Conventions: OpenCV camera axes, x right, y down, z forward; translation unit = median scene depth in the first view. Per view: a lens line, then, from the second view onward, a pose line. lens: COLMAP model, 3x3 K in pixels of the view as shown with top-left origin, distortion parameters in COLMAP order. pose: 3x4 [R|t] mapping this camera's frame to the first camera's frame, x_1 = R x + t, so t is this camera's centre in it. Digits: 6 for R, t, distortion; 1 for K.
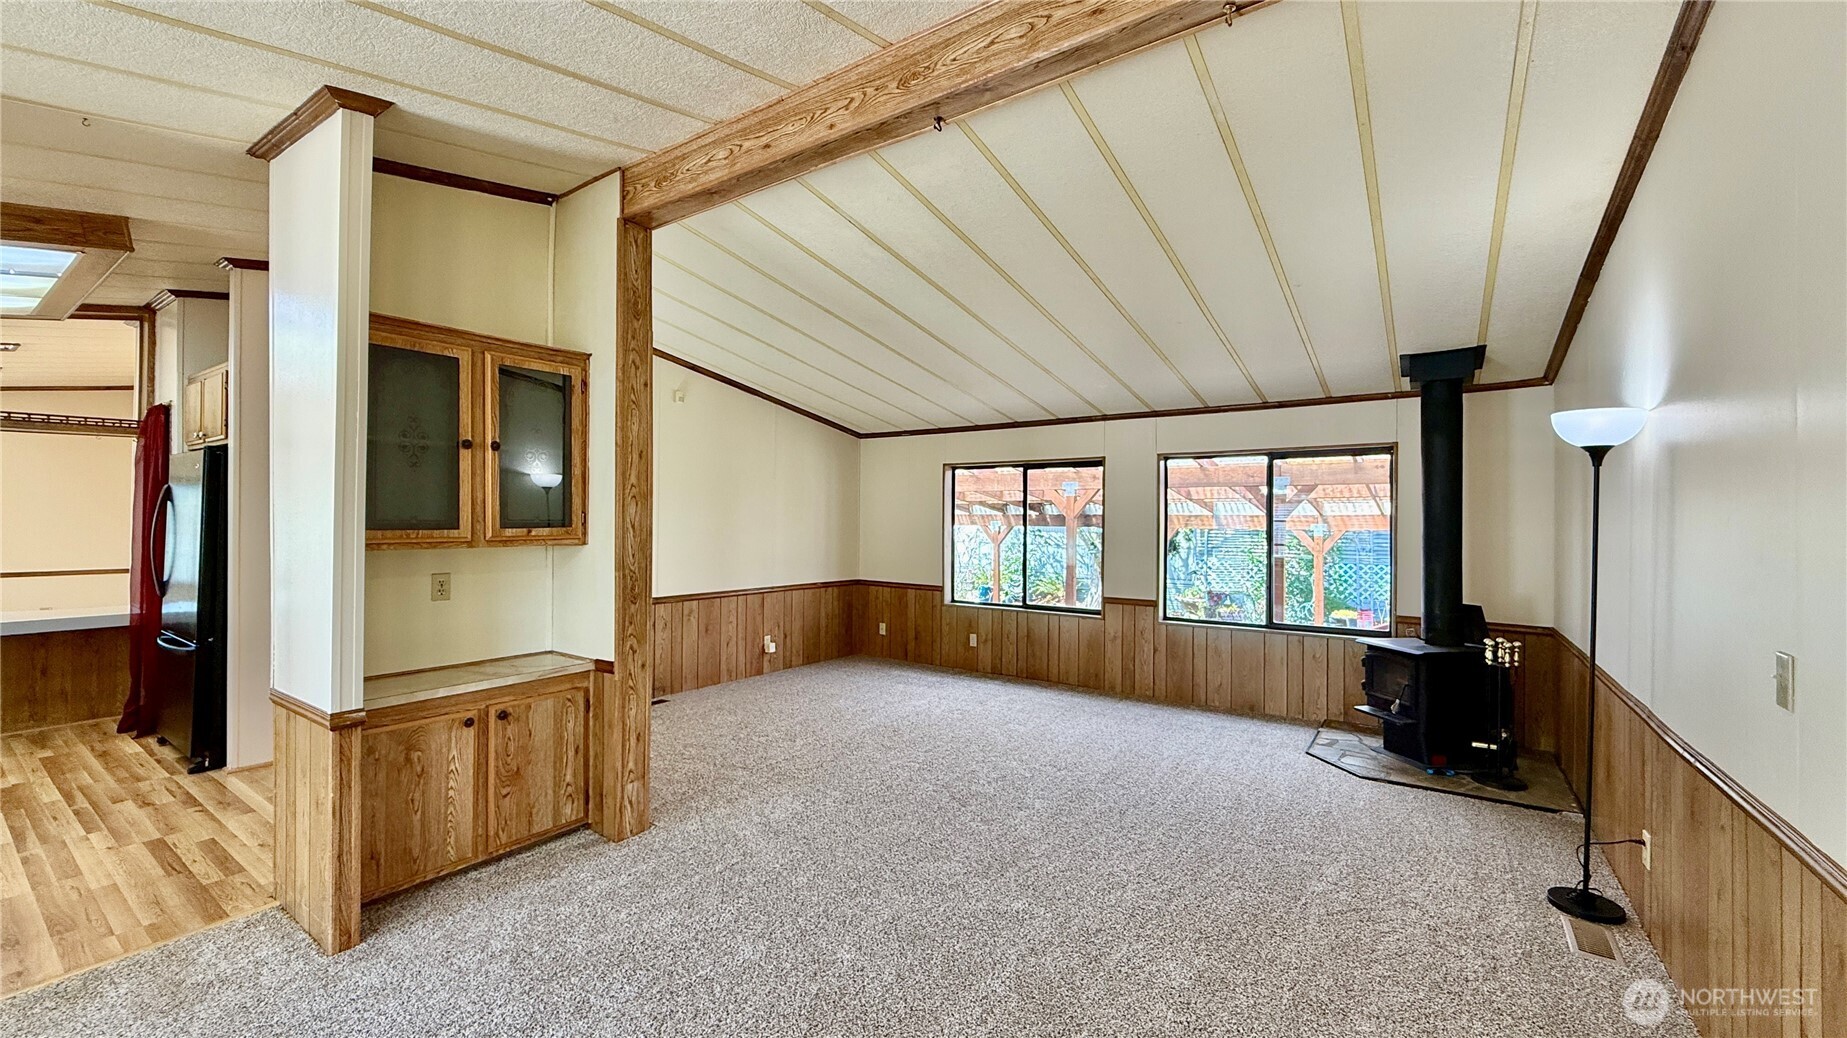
lens RADIAL K [[735.4, 0, 915.1], [0, 735.4, 518.1], [0, 0, 1]] dist [-0.000371, 0.000010]
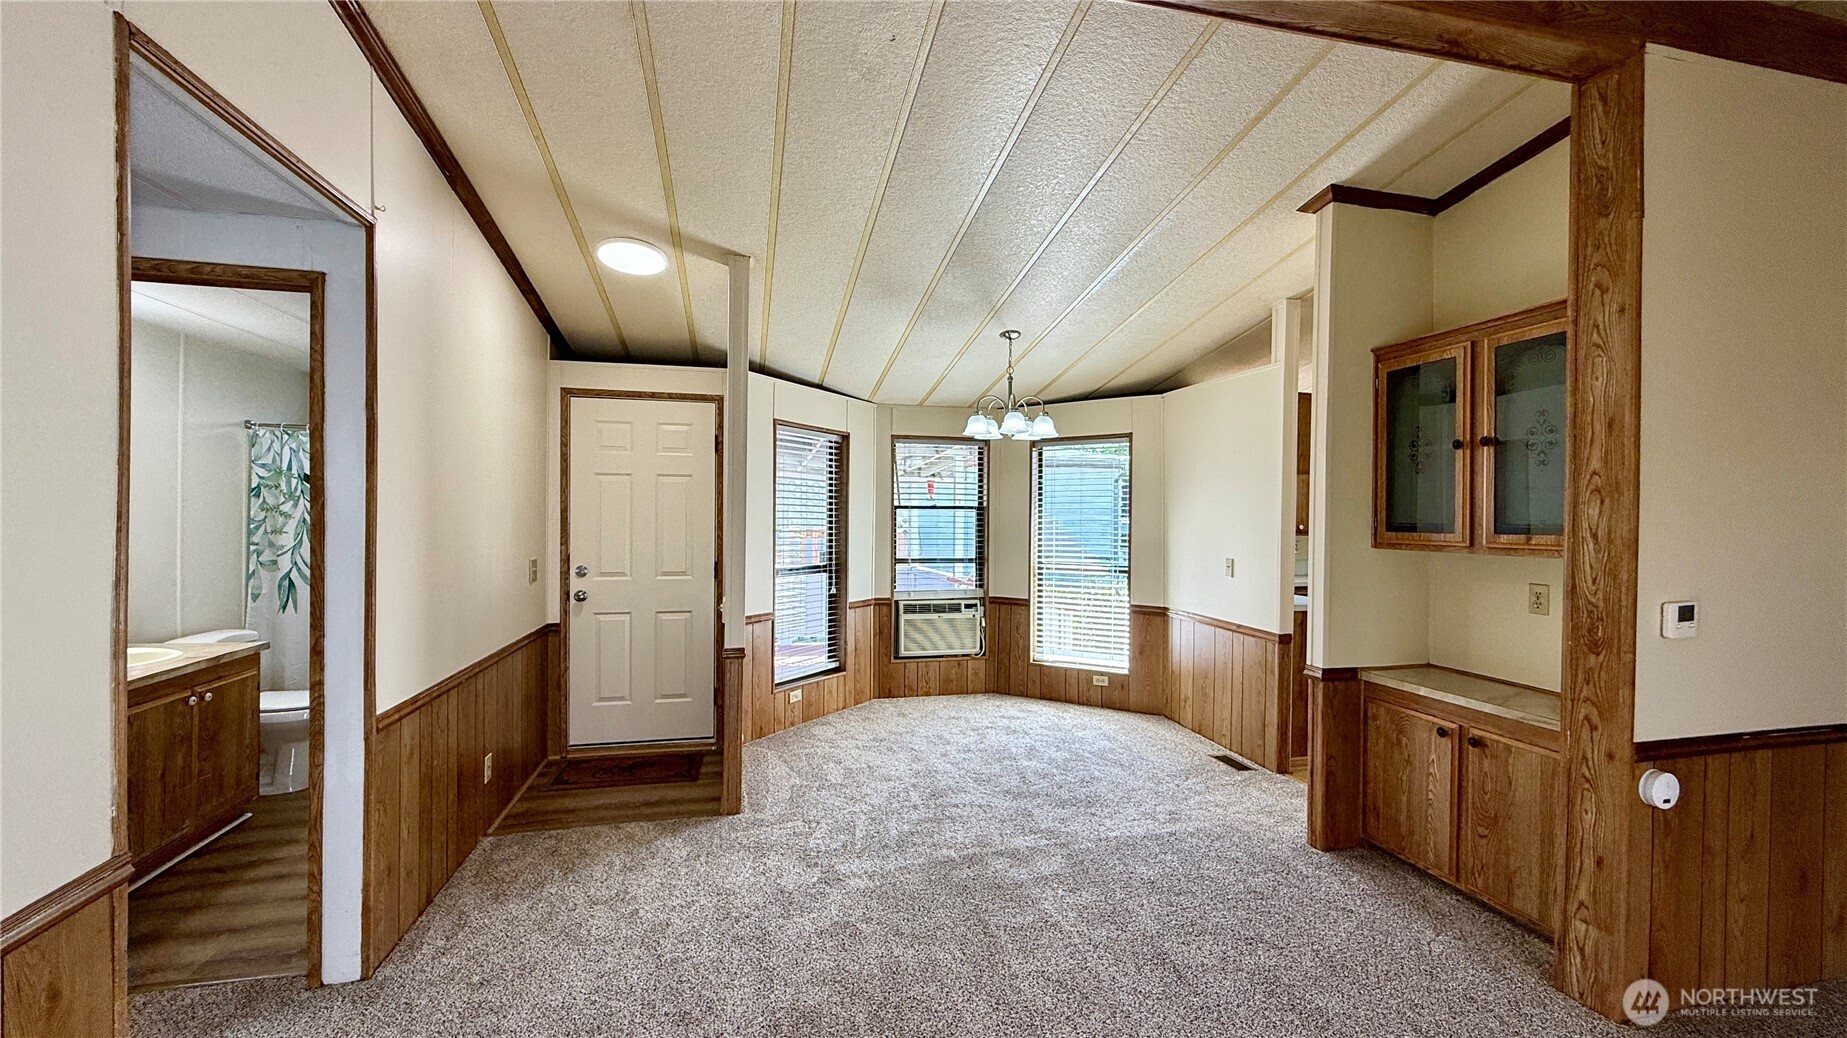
lens RADIAL K [[735.4, 0, 915.1], [0, 735.4, 518.1], [0, 0, 1]] dist [-0.000371, 0.000010]
pose [[-0.655967, -0.000414, -0.754789, 0.551378], [-0.005330, 0.999977, 0.004083, -0.004137], [0.754771, 0.006701, -0.655954, 1.056359]]
